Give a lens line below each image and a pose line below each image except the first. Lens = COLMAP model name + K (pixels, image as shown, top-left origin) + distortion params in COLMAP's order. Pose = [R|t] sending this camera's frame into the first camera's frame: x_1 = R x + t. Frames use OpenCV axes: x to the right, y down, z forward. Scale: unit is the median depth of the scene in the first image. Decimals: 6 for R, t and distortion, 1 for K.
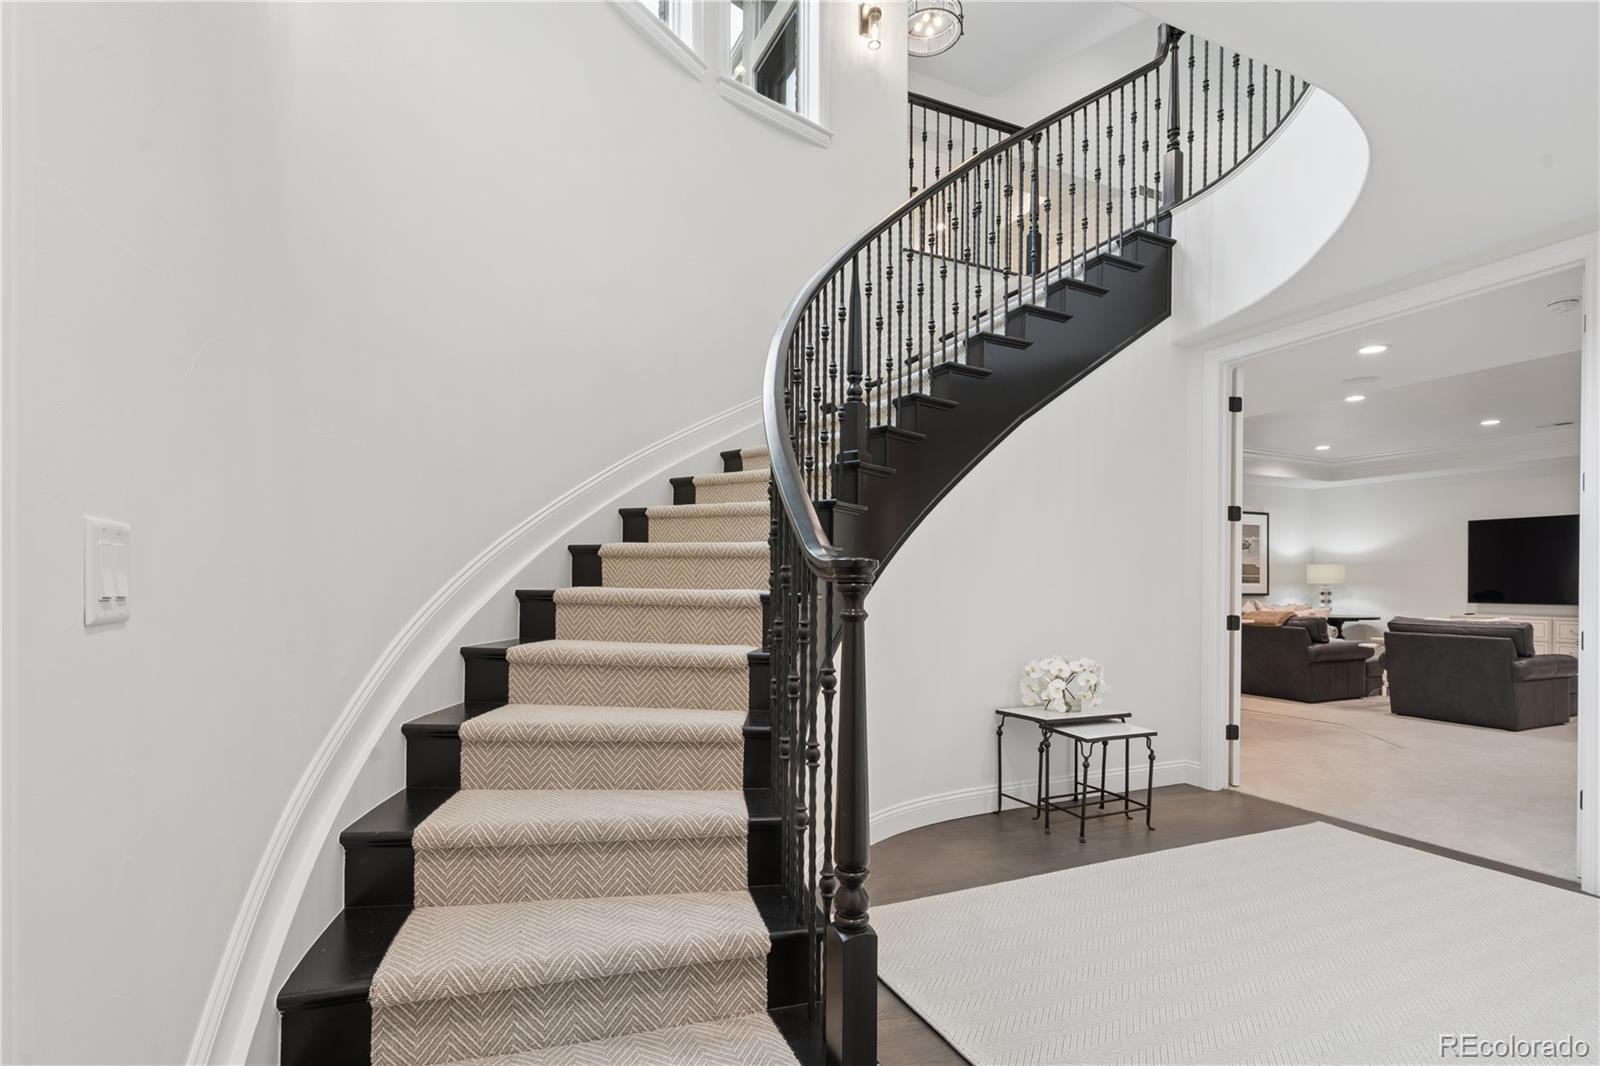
lens RADIAL K [[737.9, 0, 791.8], [0, 737.9, 578.5], [0, 0, 1]] dist [0.000672, 0.000437]
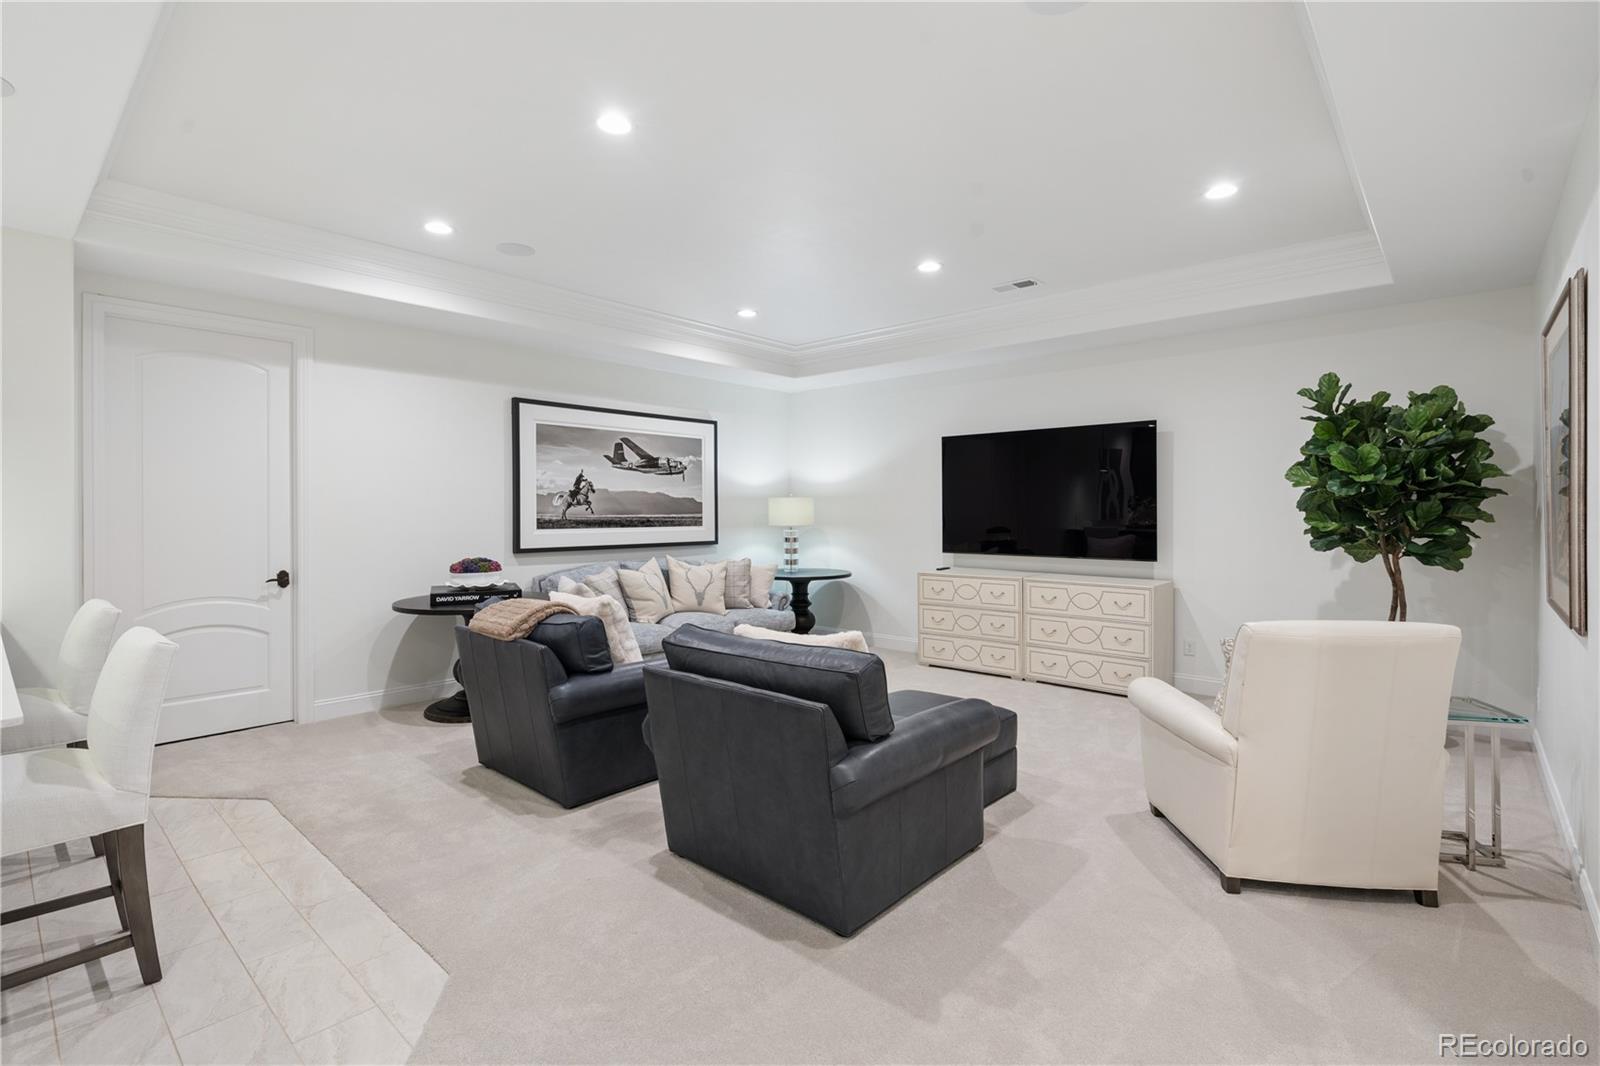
lens RADIAL K [[737.9, 0, 777.5], [0, 737.9, 509.9], [0, 0, 1]] dist [0.000672, 0.000437]
pose [[0.921551, -0.007108, 0.388193, 0.440938], [0.005952, 0.999974, 0.004181, -0.010678], [-0.388212, -0.001542, 0.921569, 0.363833]]
